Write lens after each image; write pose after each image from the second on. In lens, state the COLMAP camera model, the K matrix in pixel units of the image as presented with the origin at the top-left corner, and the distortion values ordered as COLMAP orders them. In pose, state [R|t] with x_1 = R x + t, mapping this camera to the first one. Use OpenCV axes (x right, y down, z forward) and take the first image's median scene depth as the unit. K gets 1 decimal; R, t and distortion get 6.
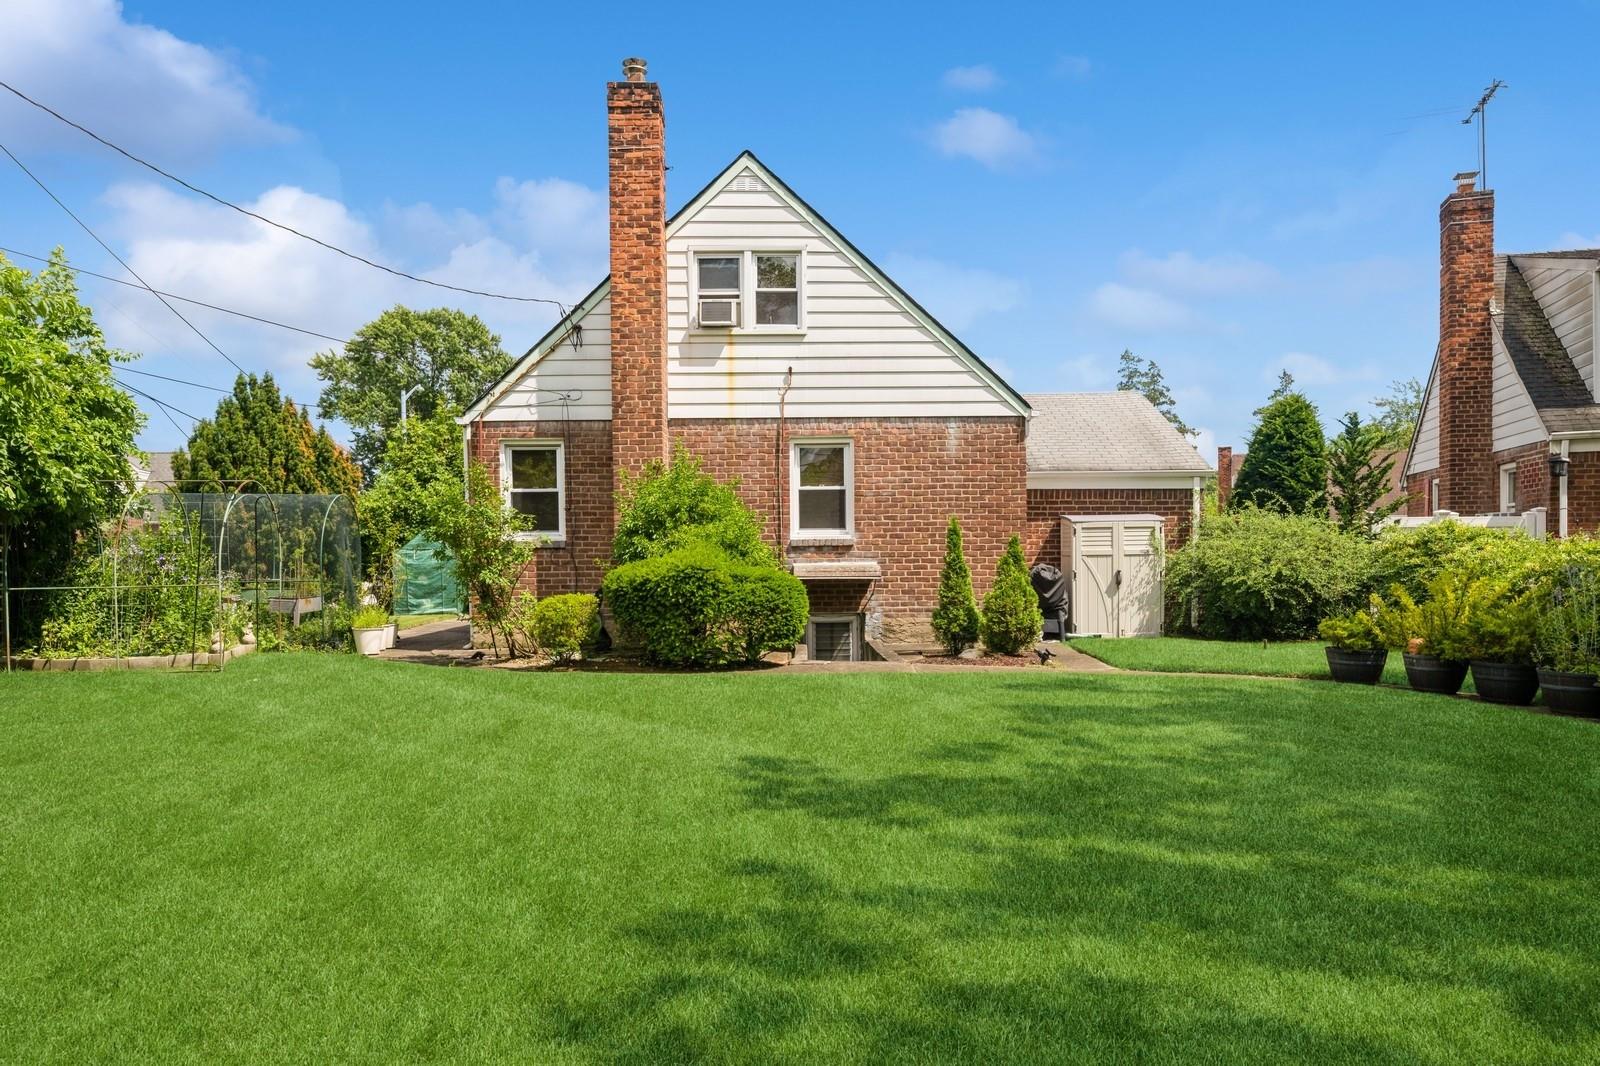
lens RADIAL K [[1042.3, 0, 767.6], [0, 1042.3, 586.4], [0, 0, 1]] dist [0.000294, 0.001982]
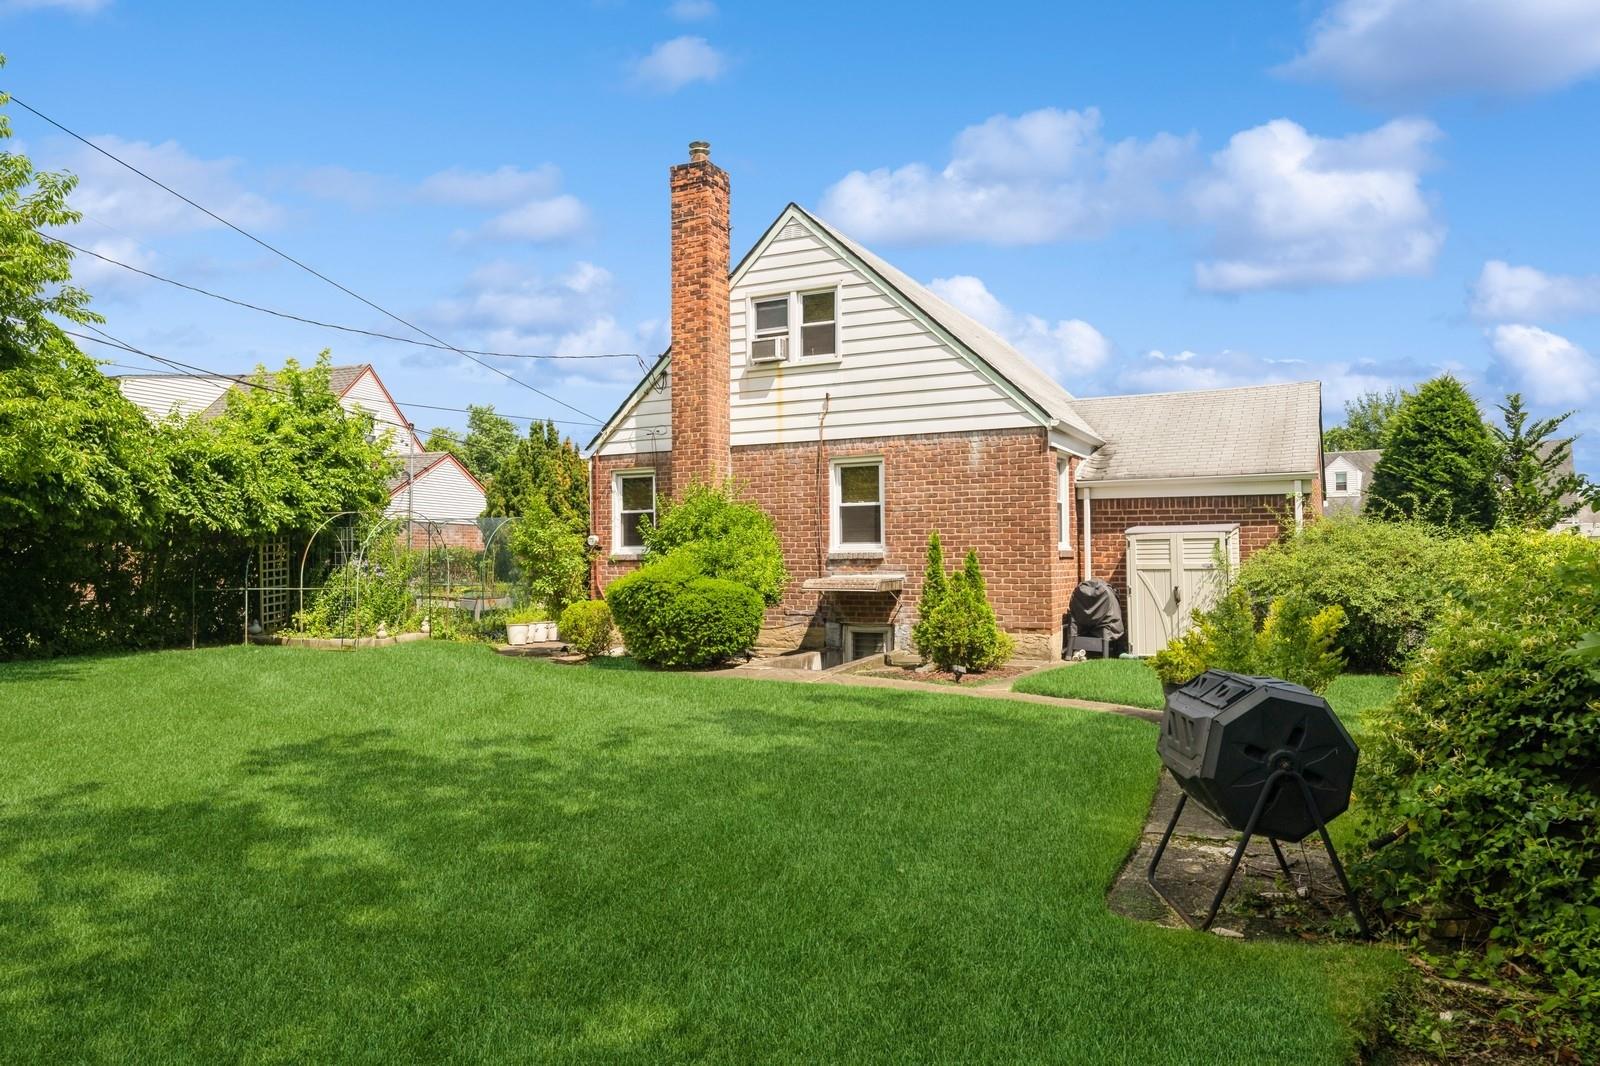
lens RADIAL K [[1042.3, 0, 799.4], [0, 1042.3, 537.4], [0, 0, 1]] dist [0.000294, 0.001982]
pose [[0.884333, -0.006913, -0.466806, 0.496622], [-0.015907, 0.998864, -0.044927, -0.012555], [0.466586, 0.047156, 0.883218, 0.041455]]
